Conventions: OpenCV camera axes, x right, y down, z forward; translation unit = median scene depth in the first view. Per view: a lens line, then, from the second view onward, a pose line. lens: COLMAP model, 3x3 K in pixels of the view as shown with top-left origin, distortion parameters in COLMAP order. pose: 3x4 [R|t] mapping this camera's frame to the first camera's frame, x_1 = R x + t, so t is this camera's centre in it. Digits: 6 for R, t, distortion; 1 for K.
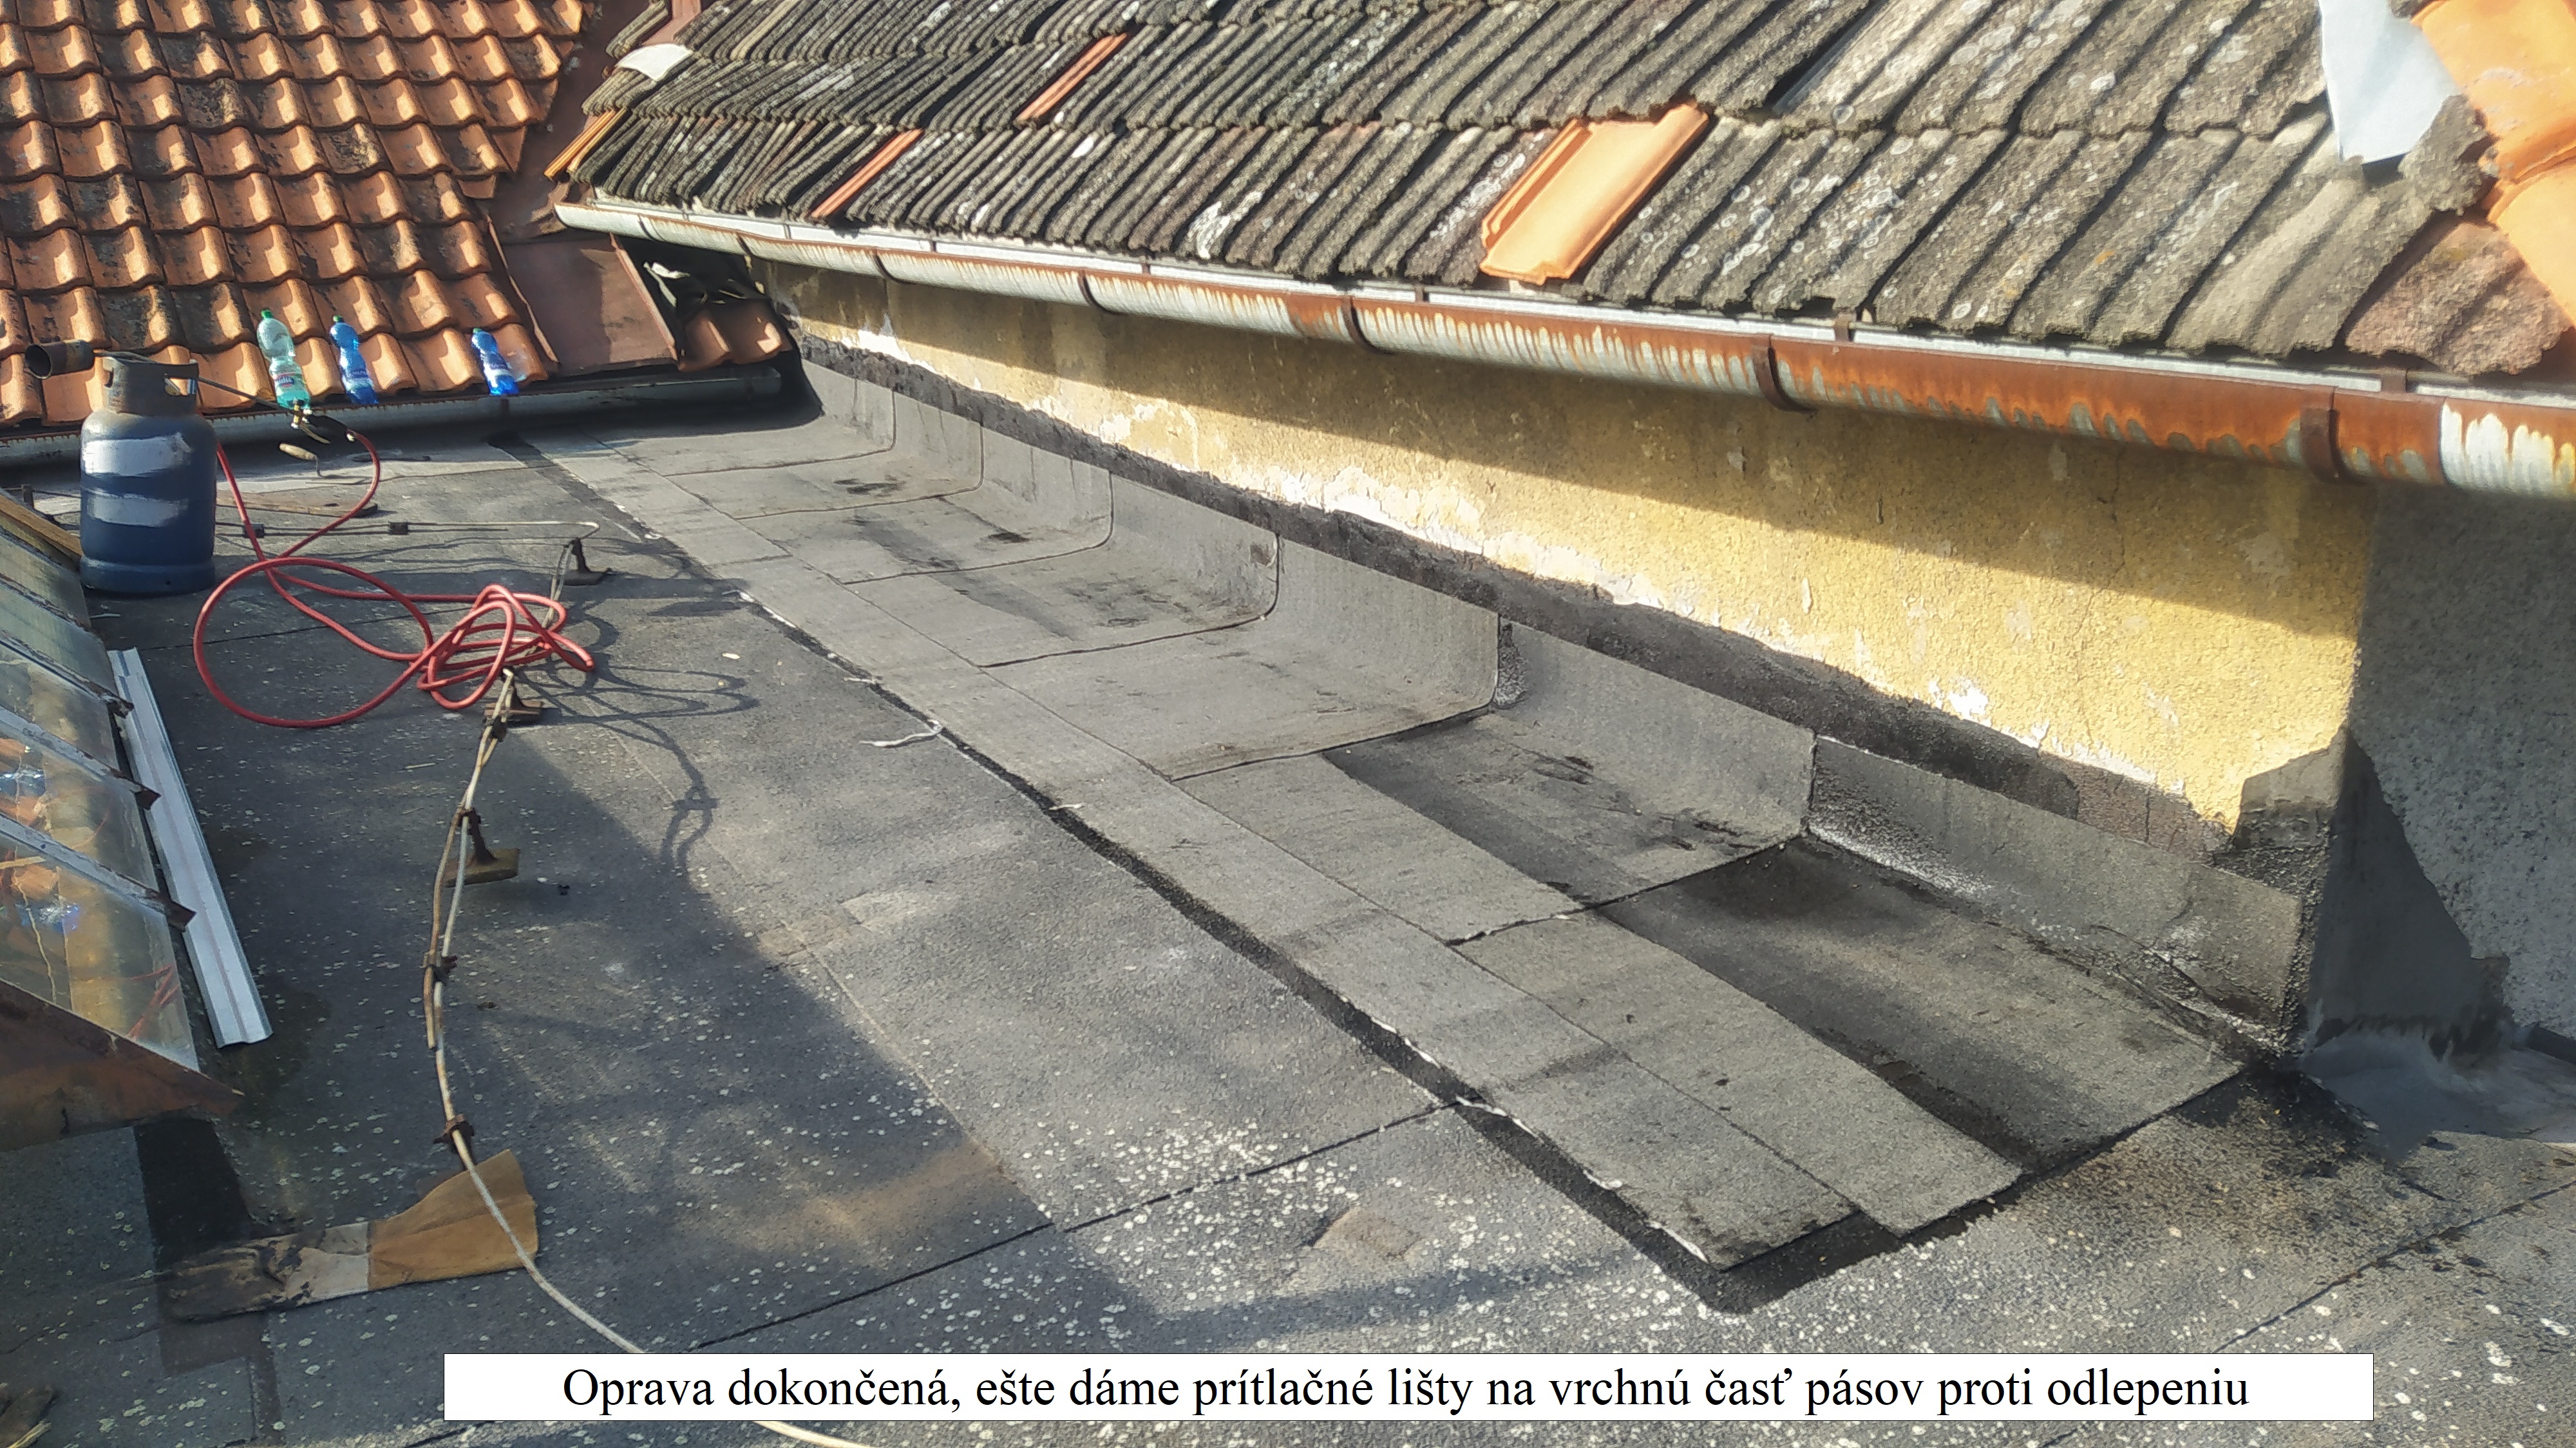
lens RADIAL K [[1934.7, 0, 1282.0], [0, 1934.7, 712.1], [0, 0, 1]] dist [0.102621, -0.148210]
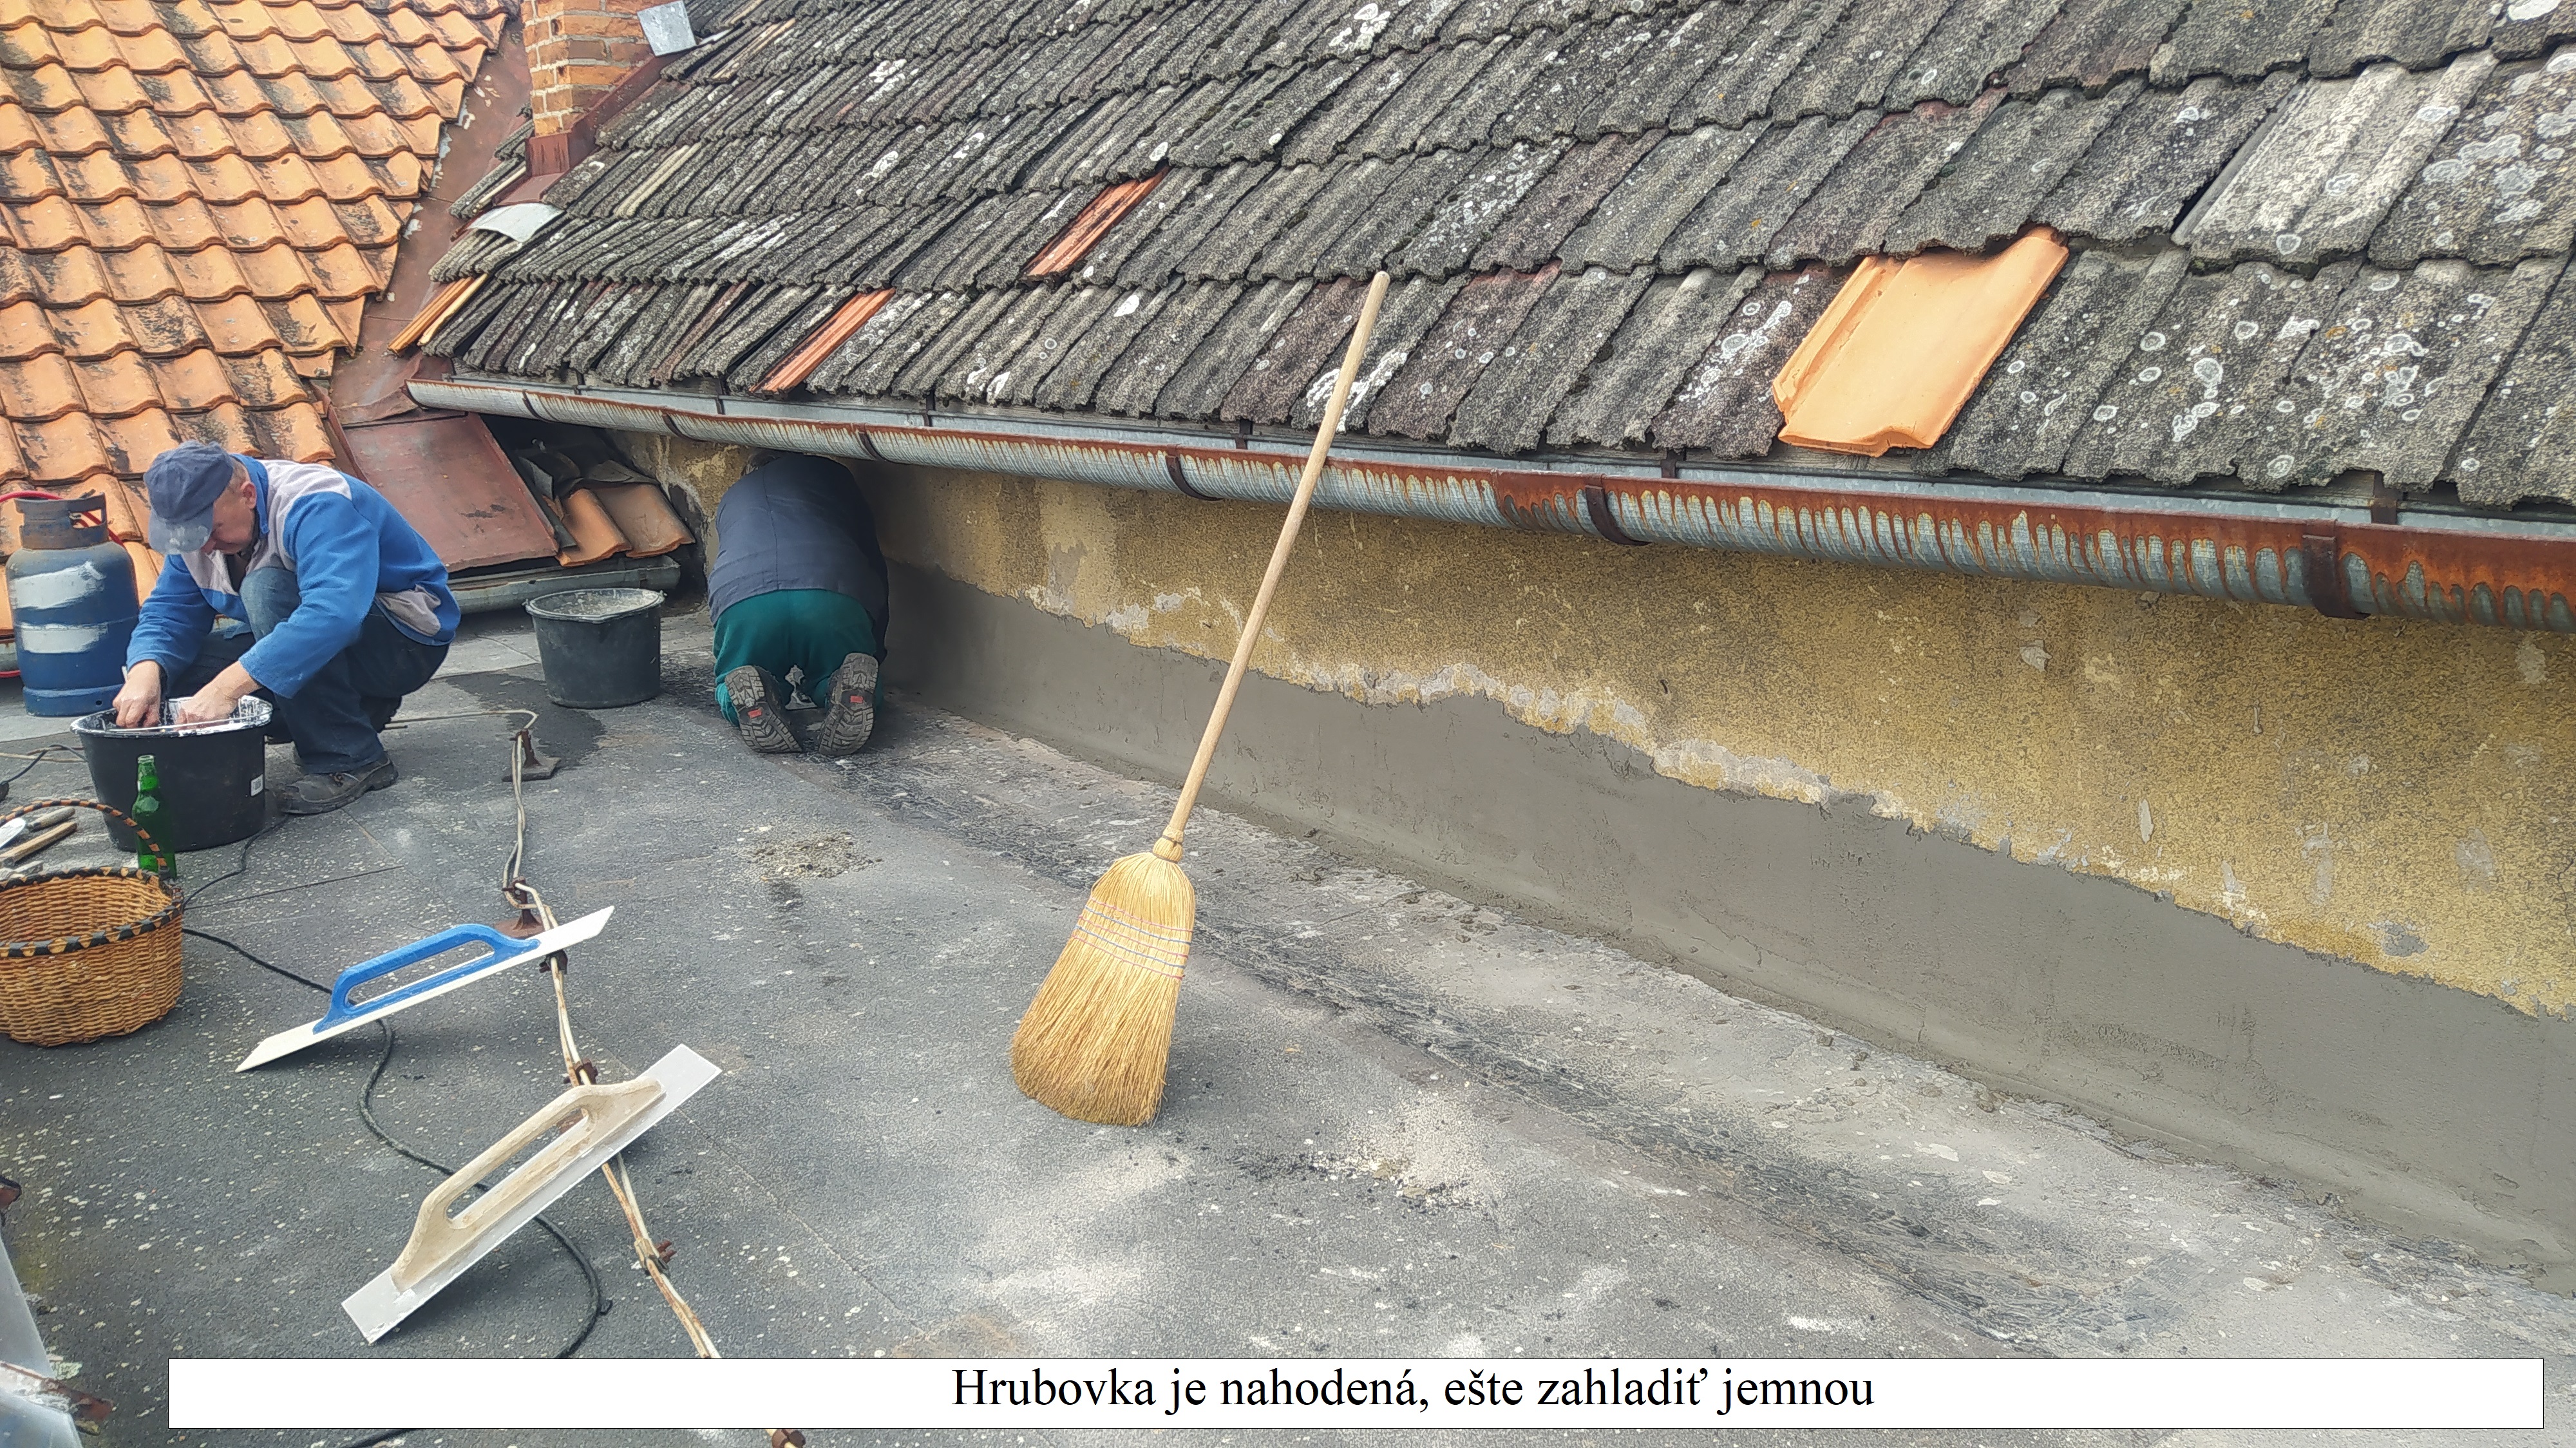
lens RADIAL K [[1934.7, 0, 1299.9], [0, 1934.7, 708.2], [0, 0, 1]] dist [0.102621, -0.148210]
pose [[0.992908, -0.038905, 0.112343, -0.174817], [0.047562, 0.996015, -0.075443, -0.061282], [-0.108960, 0.080251, 0.990801, 0.216466]]
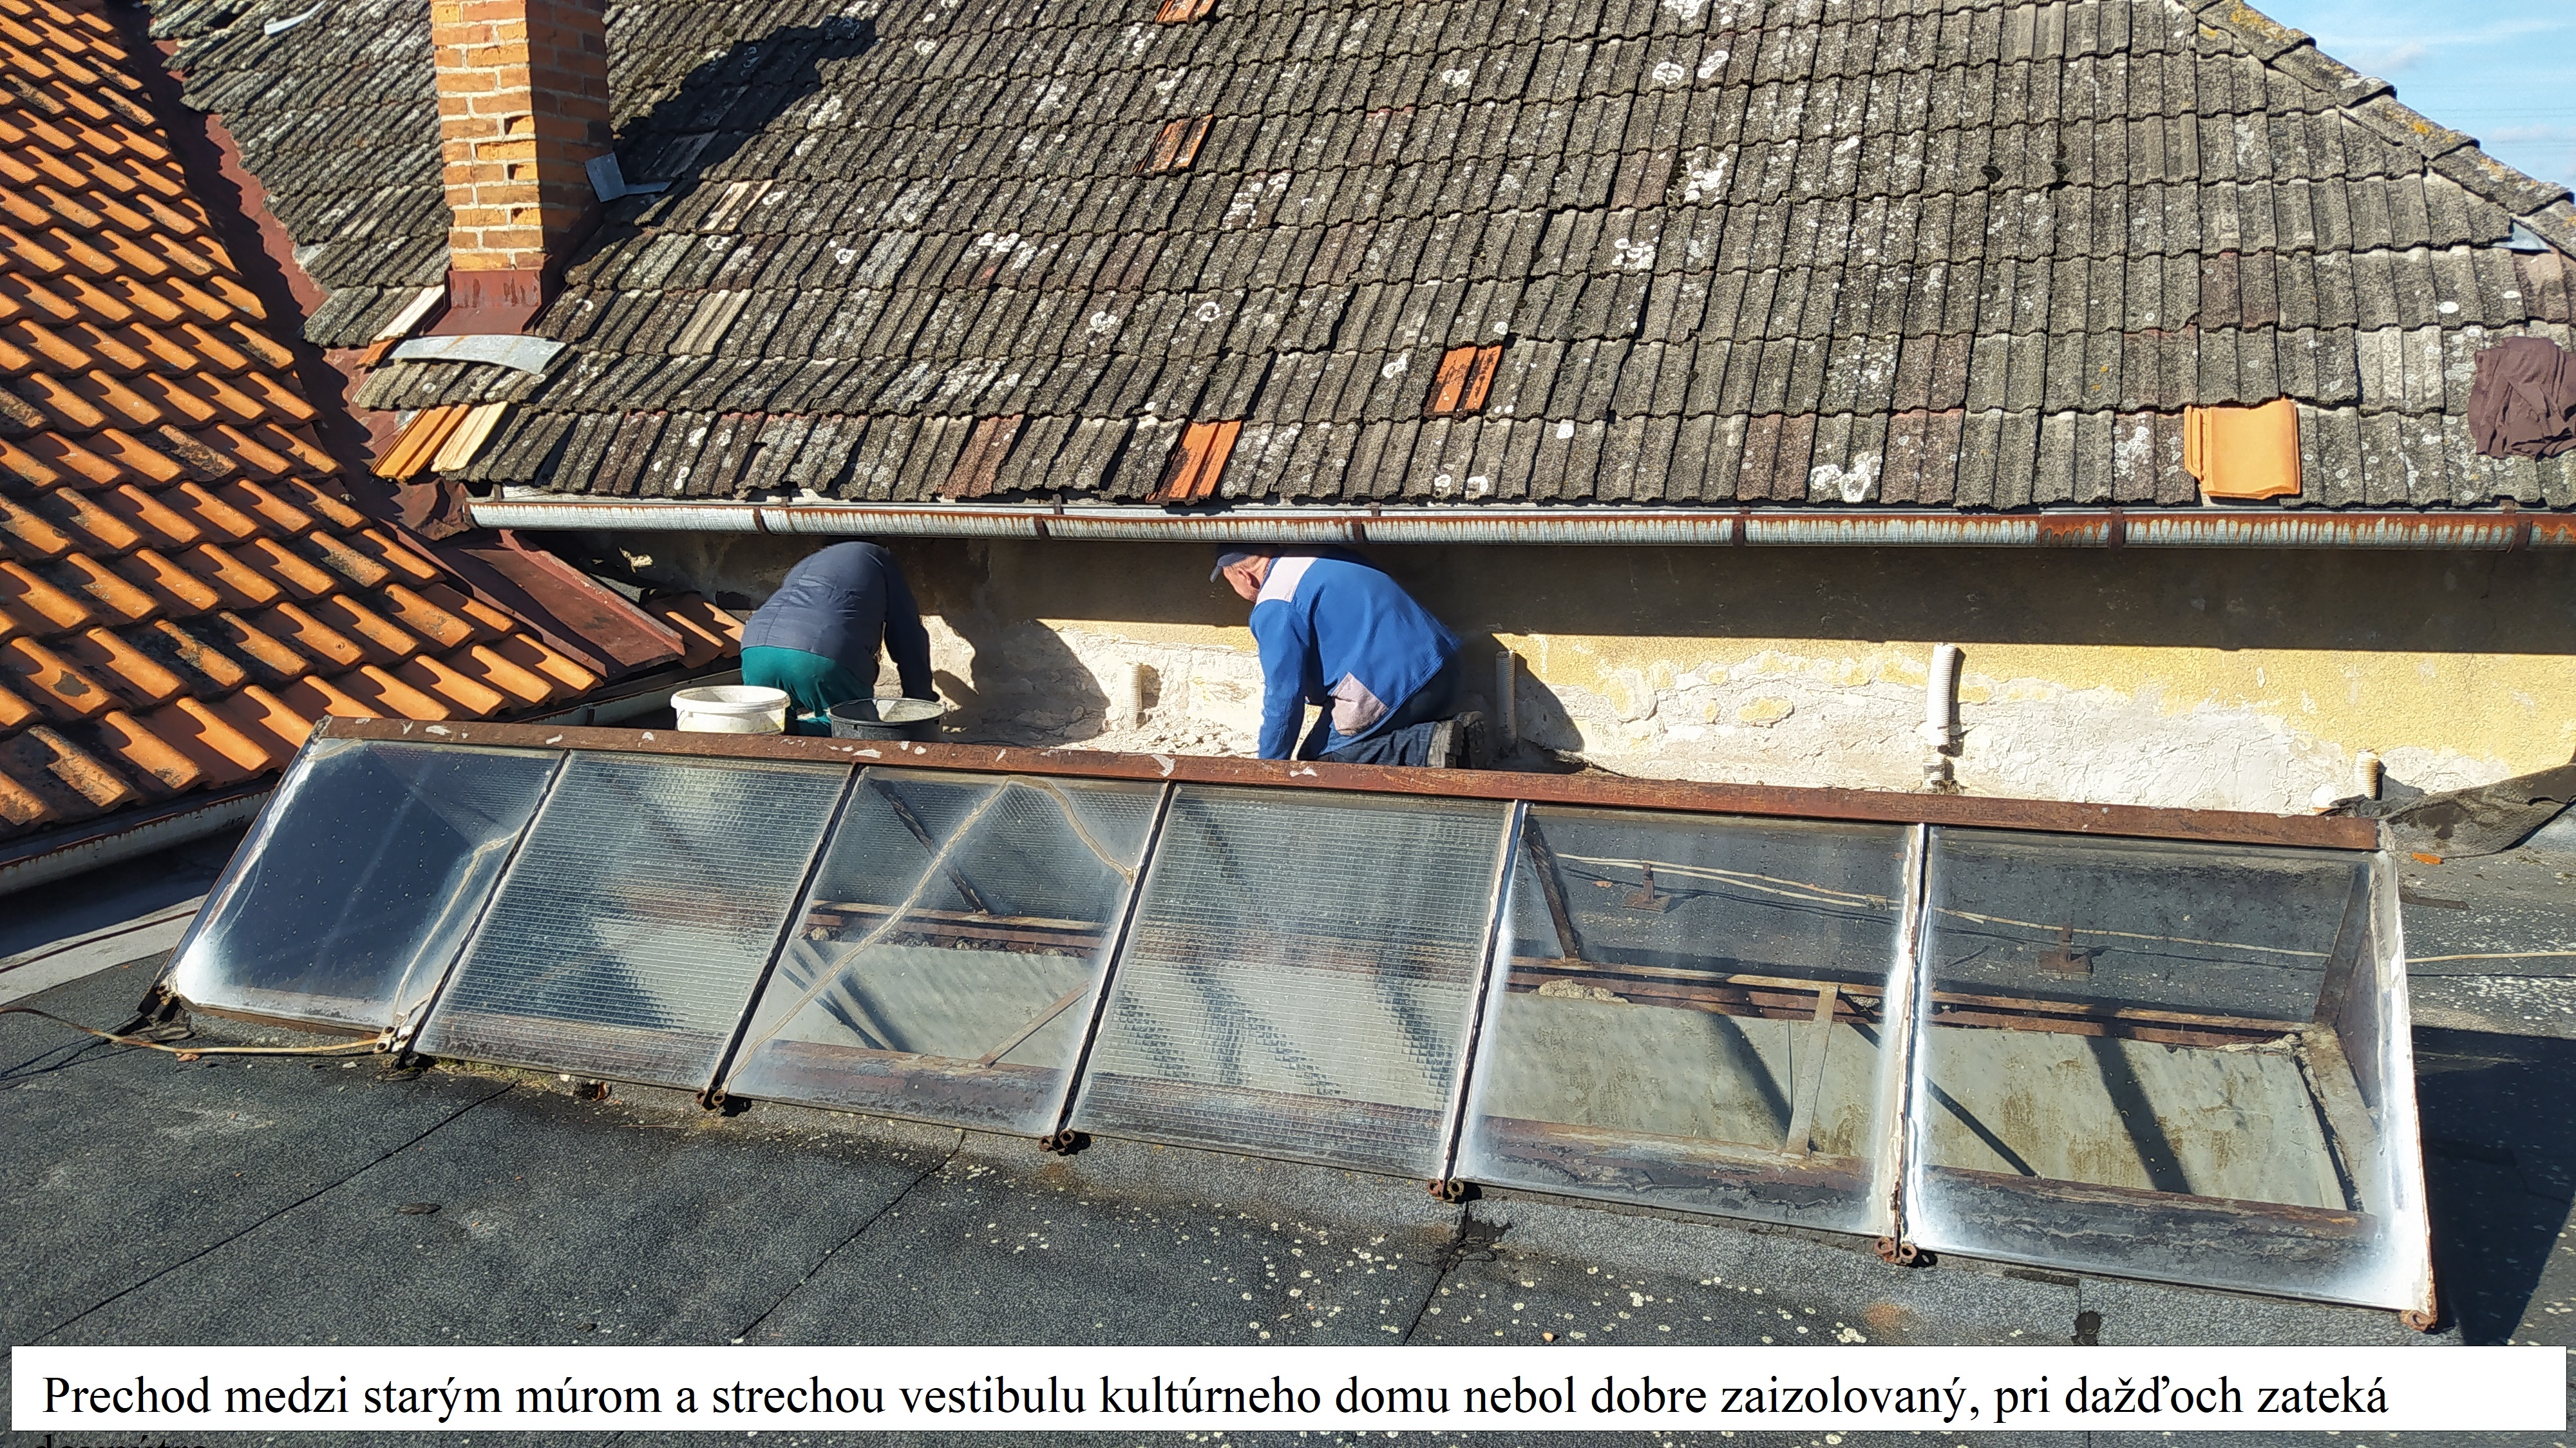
lens RADIAL K [[1934.7, 0, 1302.0], [0, 1934.7, 683.8], [0, 0, 1]] dist [0.102621, -0.148210]
pose [[0.784914, -0.101205, 0.611283, -1.417628], [0.186923, 0.979282, -0.077887, -0.076465], [-0.590736, 0.175398, 0.787570, 0.154339]]
